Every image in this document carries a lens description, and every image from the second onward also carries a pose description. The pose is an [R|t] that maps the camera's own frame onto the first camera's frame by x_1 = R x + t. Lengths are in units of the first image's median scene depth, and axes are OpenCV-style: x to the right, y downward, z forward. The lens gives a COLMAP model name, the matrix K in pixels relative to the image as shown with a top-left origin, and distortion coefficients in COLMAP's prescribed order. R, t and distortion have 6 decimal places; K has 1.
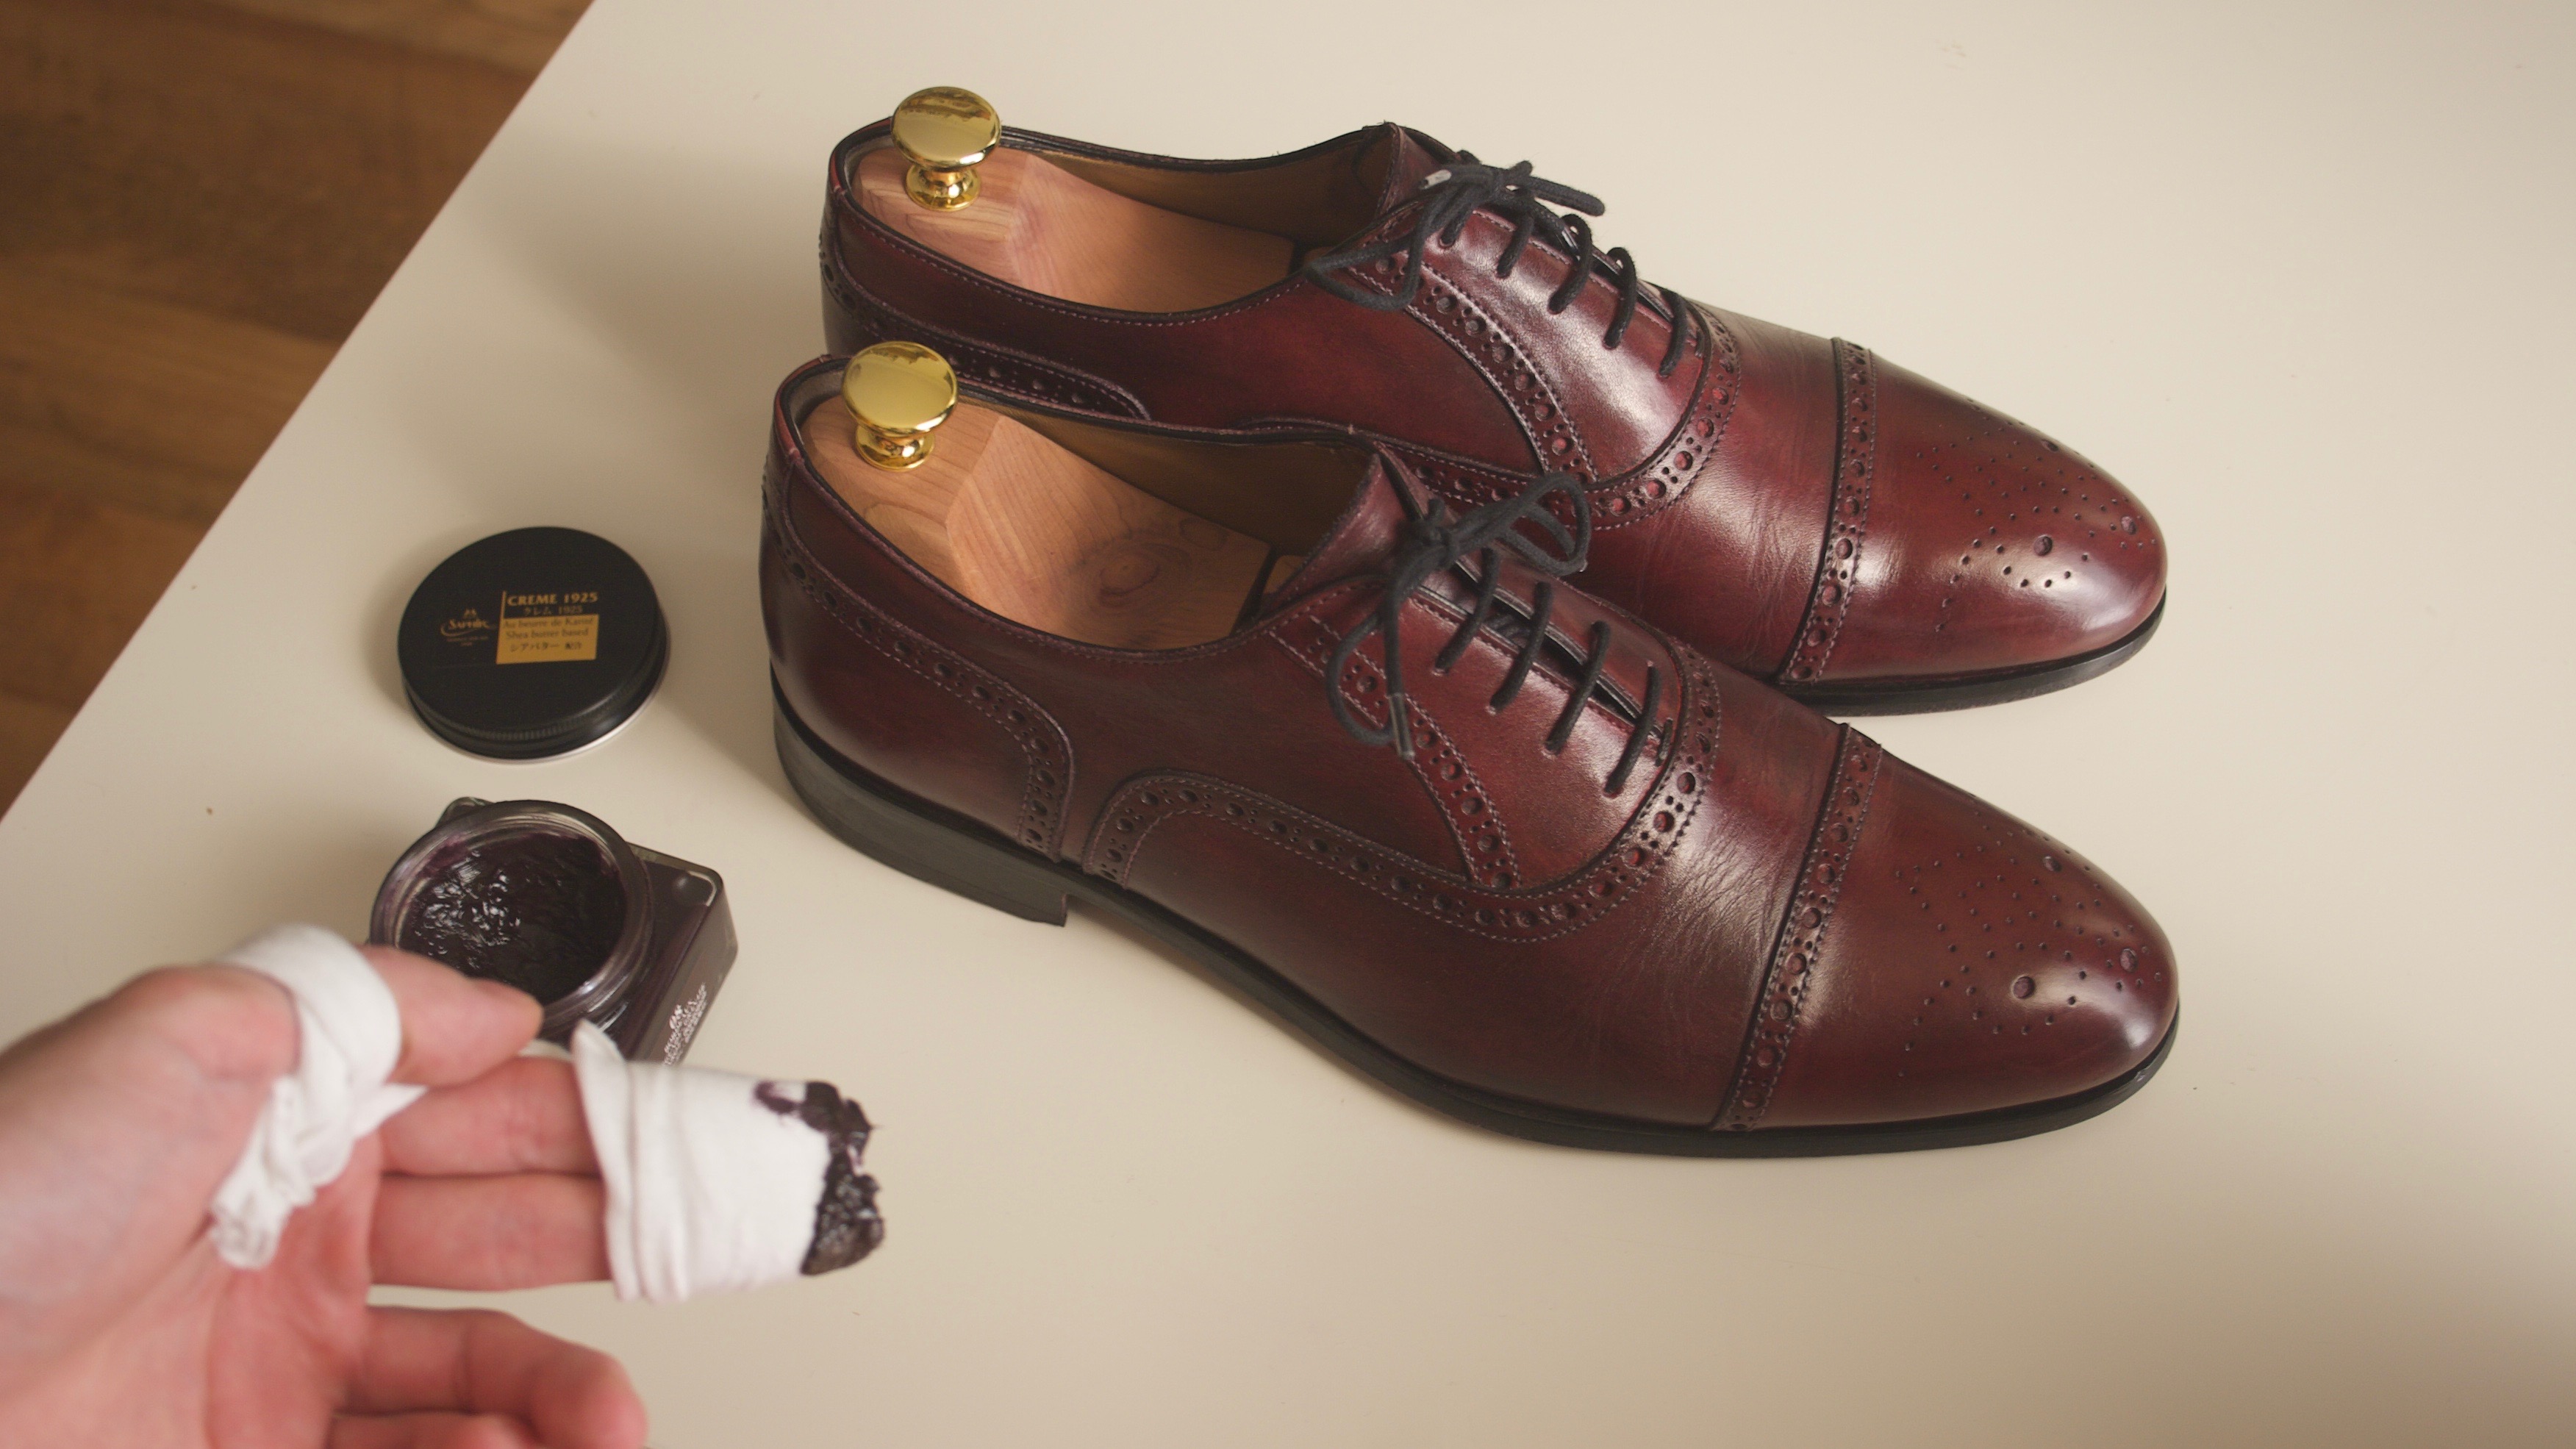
lens RADIAL K [[3221.5, 0, 1333.6], [0, 3221.5, 666.3], [0, 0, 1]] dist [-0.058279, 0.095761]
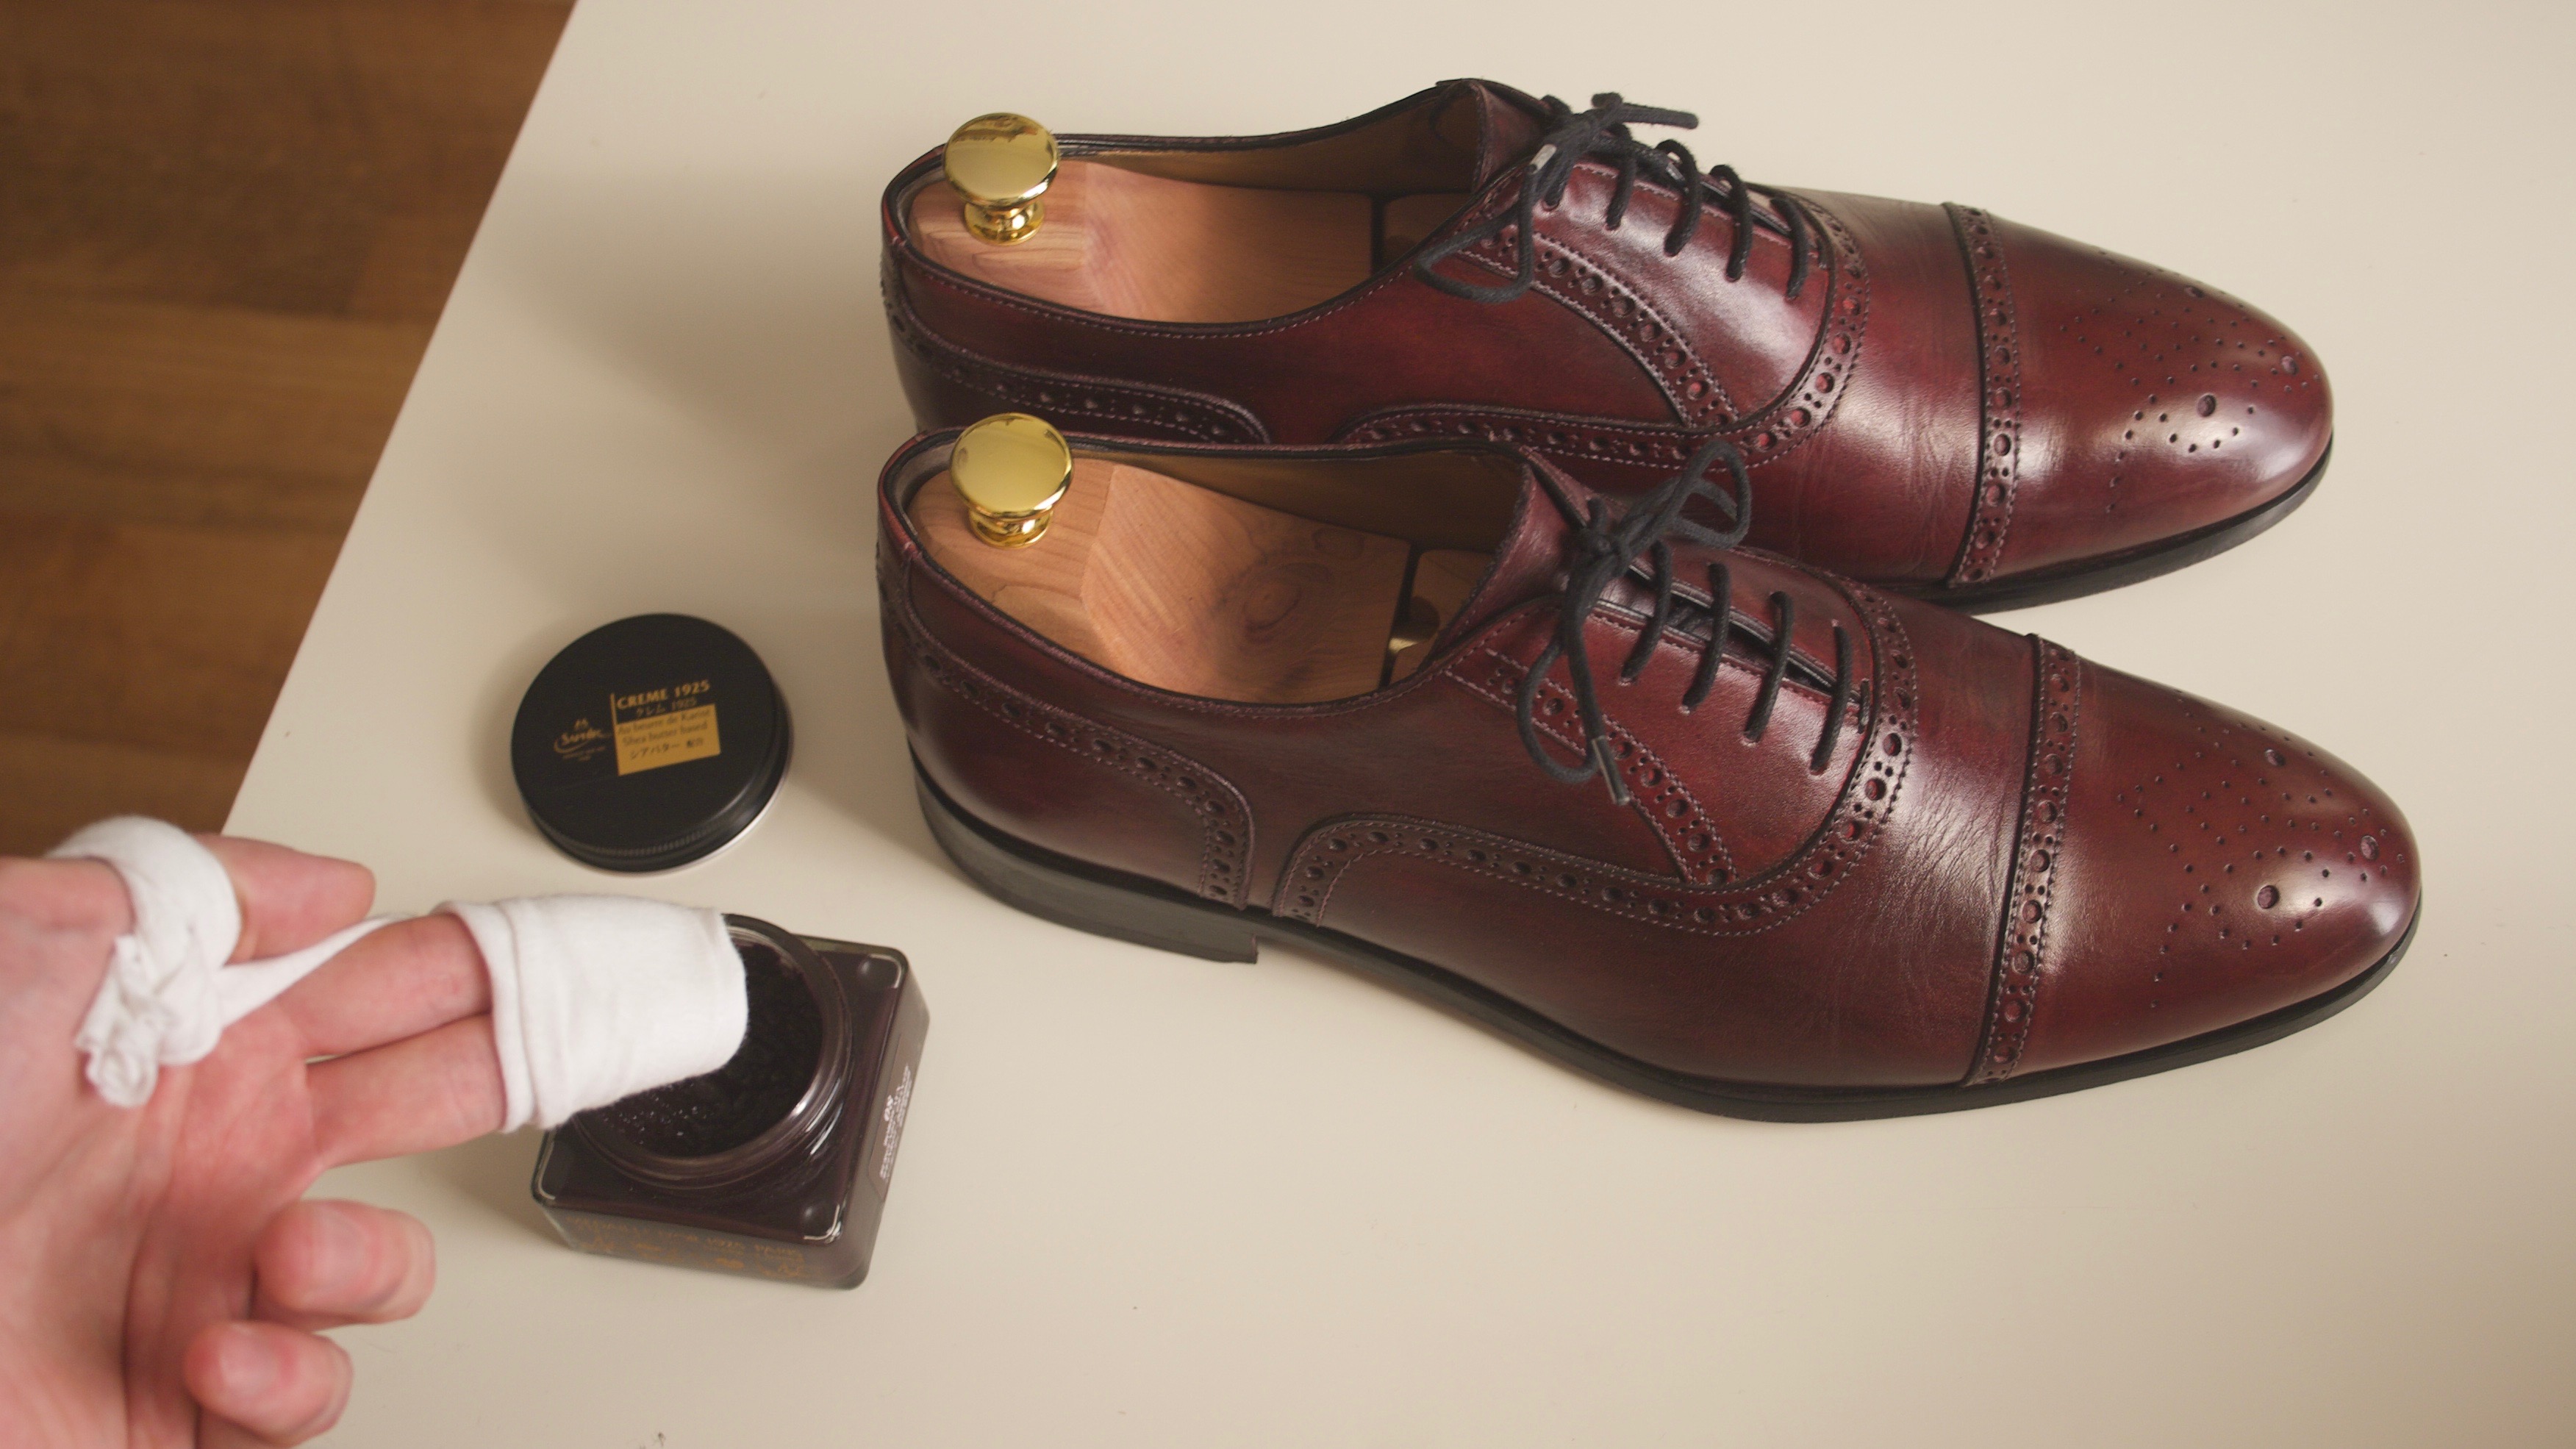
lens RADIAL K [[3221.5, 0, 1333.6], [0, 3221.5, 666.3], [0, 0, 1]] dist [-0.058279, 0.095761]
pose [[0.987906, -0.154845, -0.008090, -0.040578], [0.154865, 0.982761, 0.100986, -0.103242], [-0.007687, -0.101017, 0.994855, 0.053140]]
